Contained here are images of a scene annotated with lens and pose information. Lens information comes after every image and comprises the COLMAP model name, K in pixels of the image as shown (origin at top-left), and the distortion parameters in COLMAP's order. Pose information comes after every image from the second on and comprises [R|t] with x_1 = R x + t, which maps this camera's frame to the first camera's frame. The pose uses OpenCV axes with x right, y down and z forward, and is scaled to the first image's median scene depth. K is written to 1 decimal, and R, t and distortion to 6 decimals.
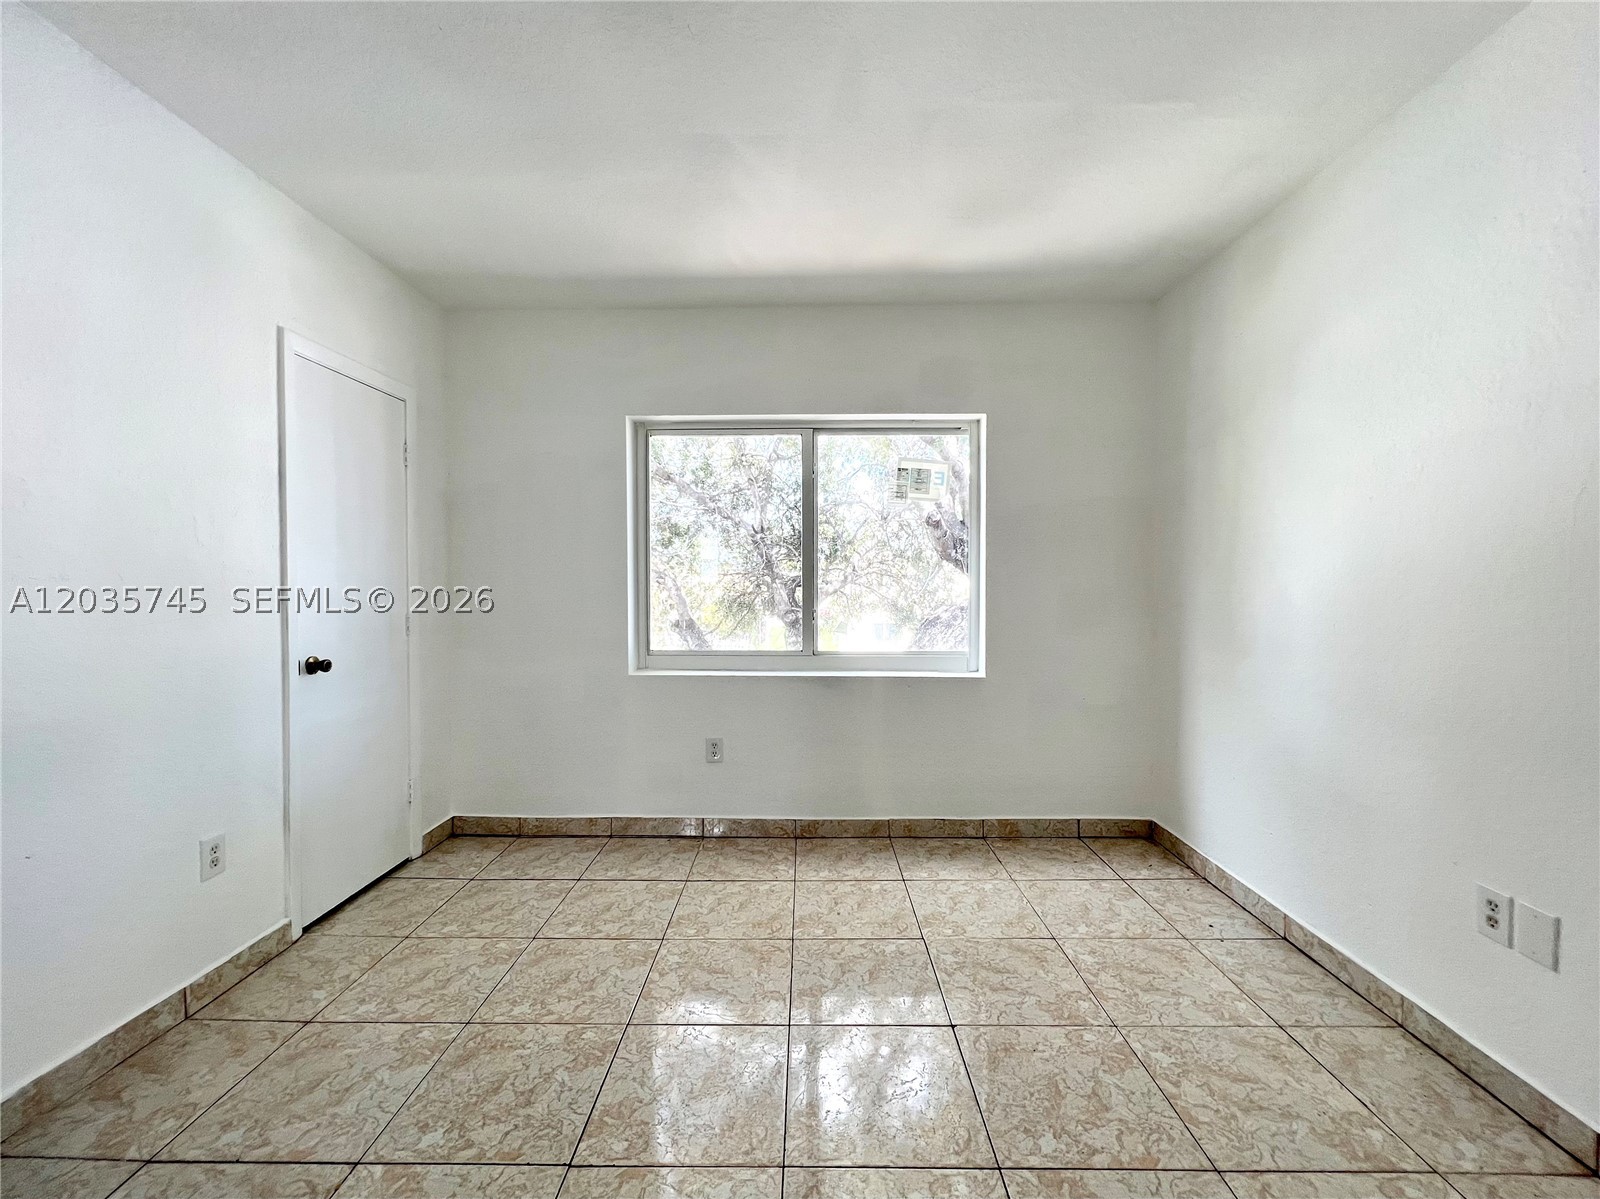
lens RADIAL K [[644.4, 0, 796.9], [0, 644.4, 595.4], [0, 0, 1]] dist [0.000149, 0.000355]
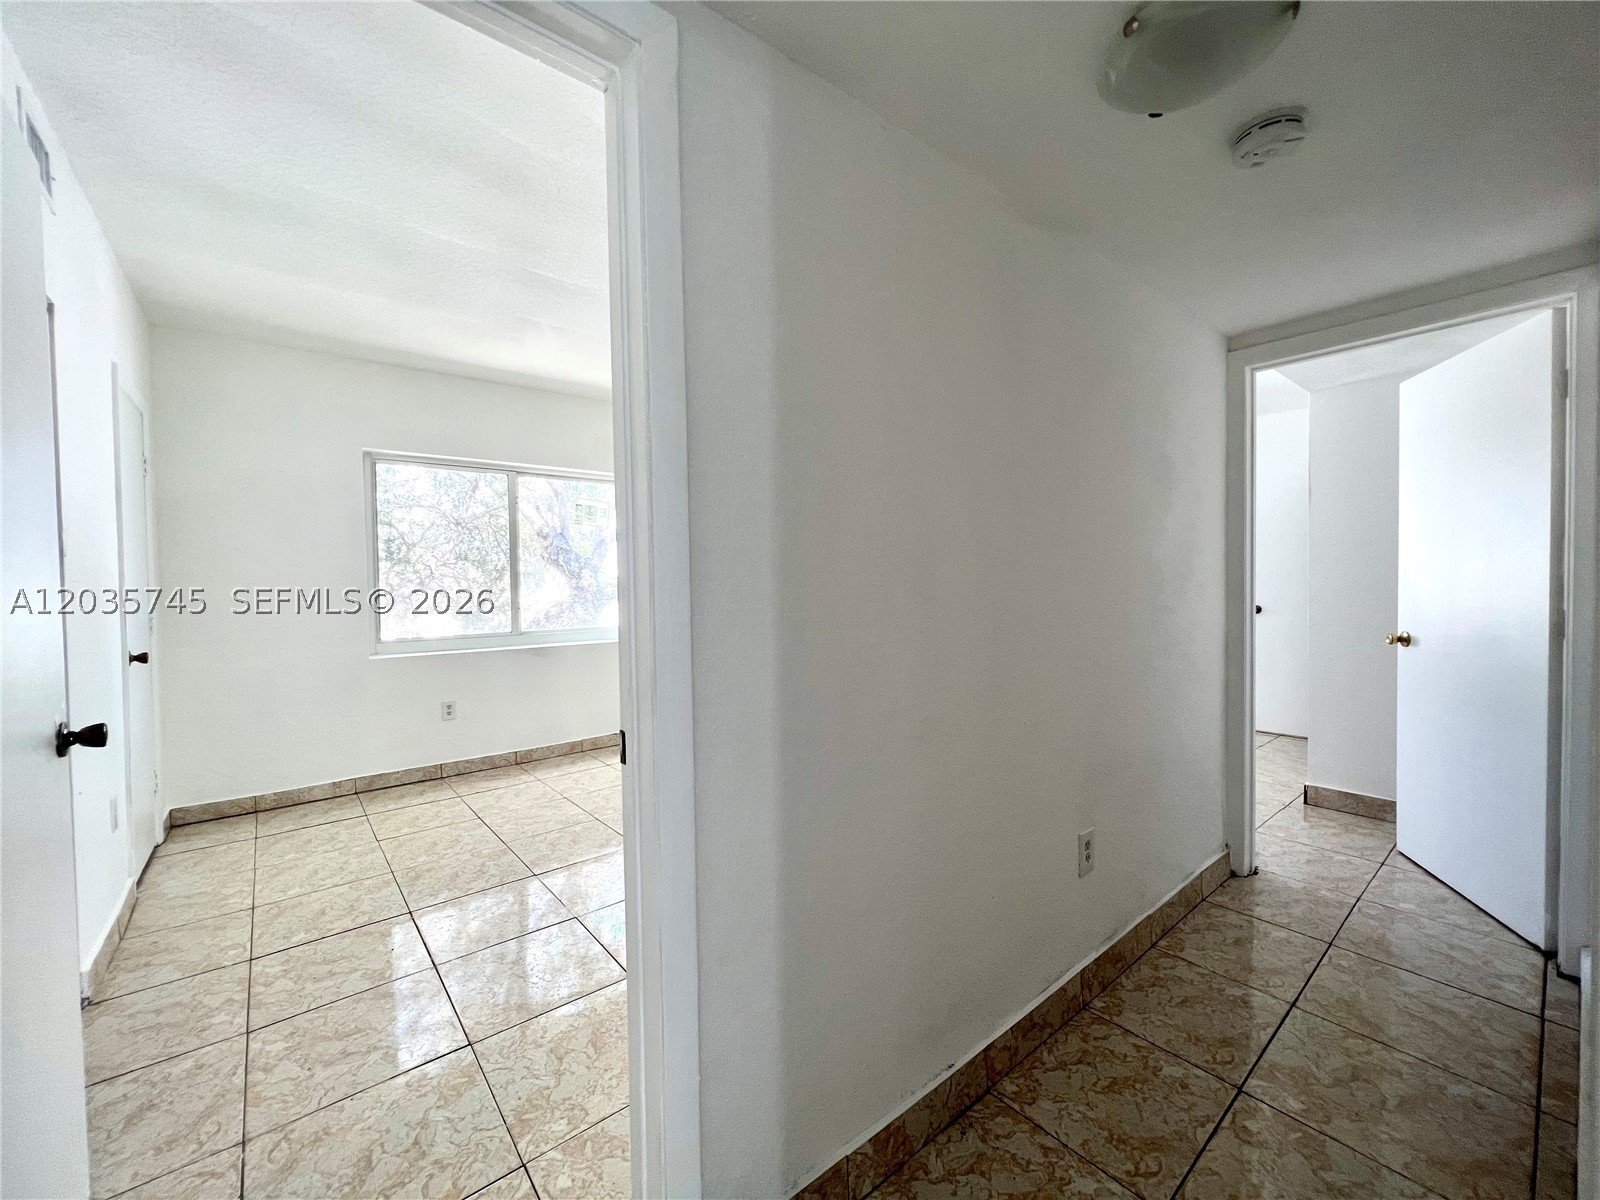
lens RADIAL K [[631.8, 0, 775.7], [0, 631.8, 595.4], [0, 0, 1]] dist [0.002376, 0.000135]
pose [[0.771811, -0.022306, 0.635461, -0.457512], [0.024701, 0.999682, 0.005090, 0.017022], [-0.635372, 0.011768, 0.772116, -0.448867]]
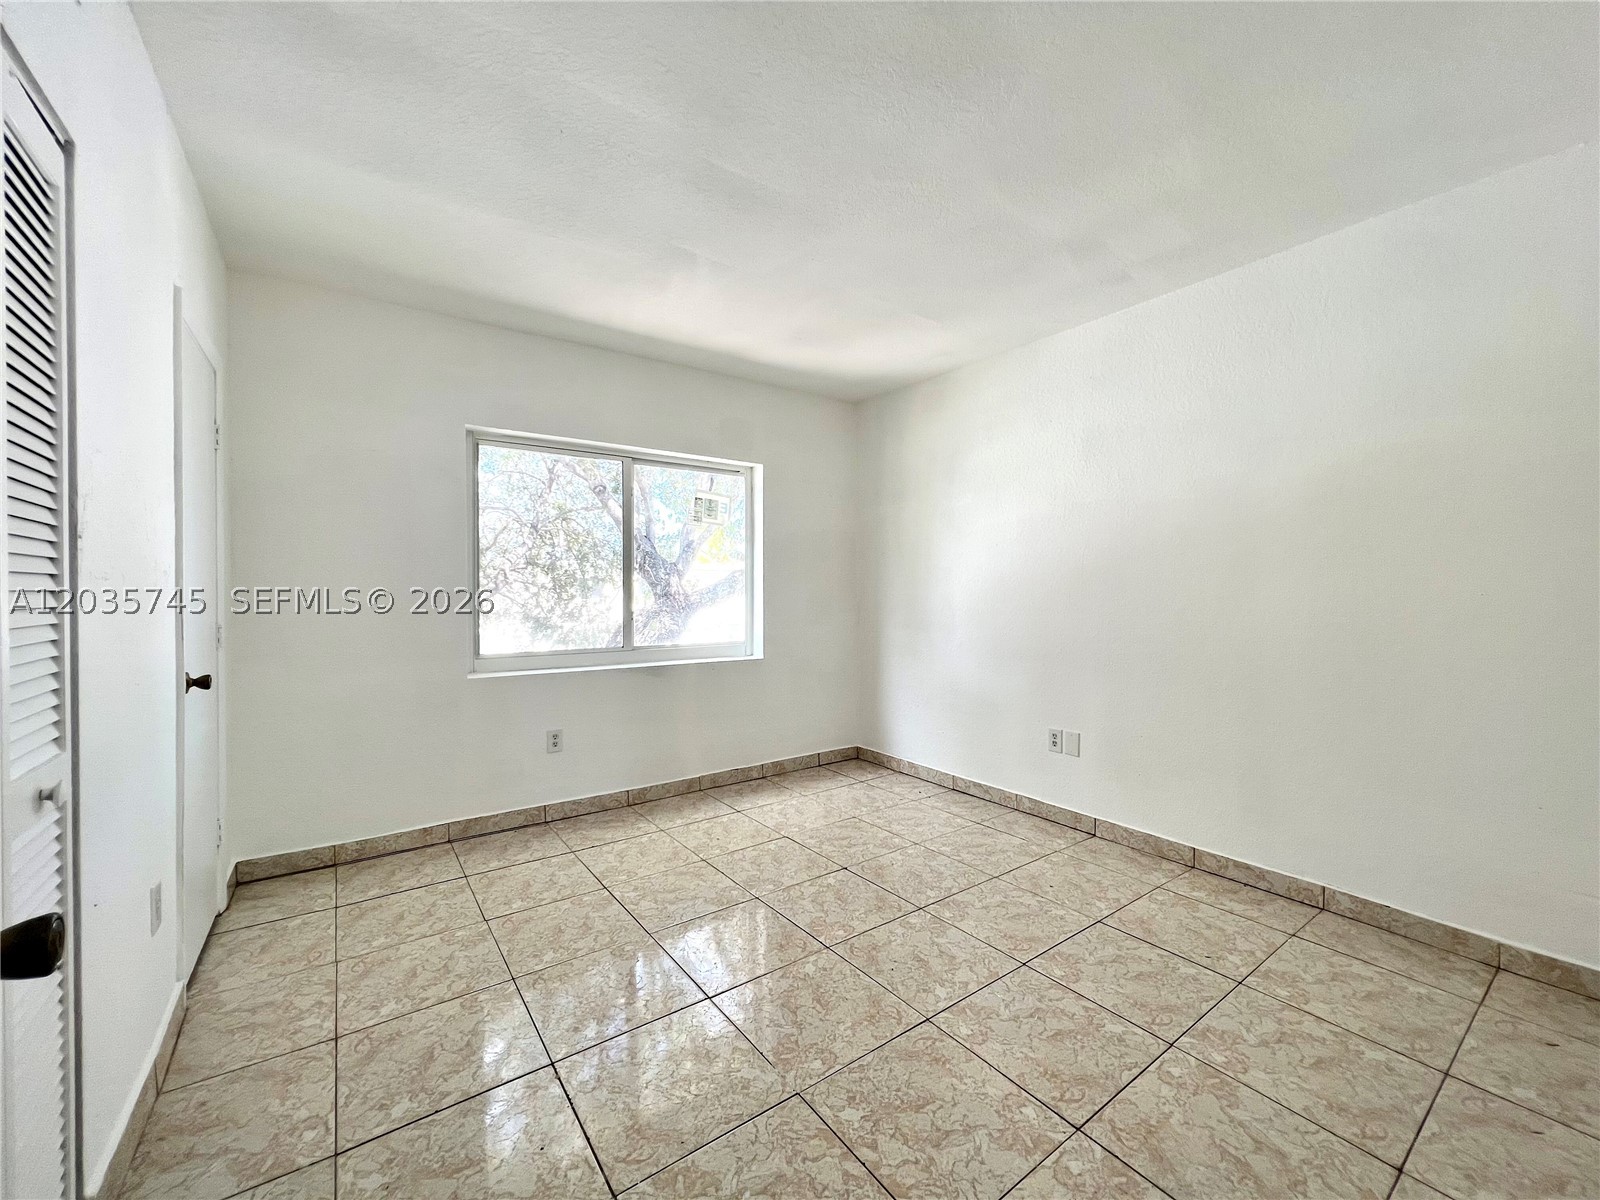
lens RADIAL K [[631.8, 0, 775.7], [0, 631.8, 595.4], [0, 0, 1]] dist [0.002376, 0.000135]
pose [[0.814829, -0.003116, 0.579693, -0.474835], [0.011580, 0.999874, -0.010903, 0.009920], [-0.579586, 0.015597, 0.814762, -0.102639]]
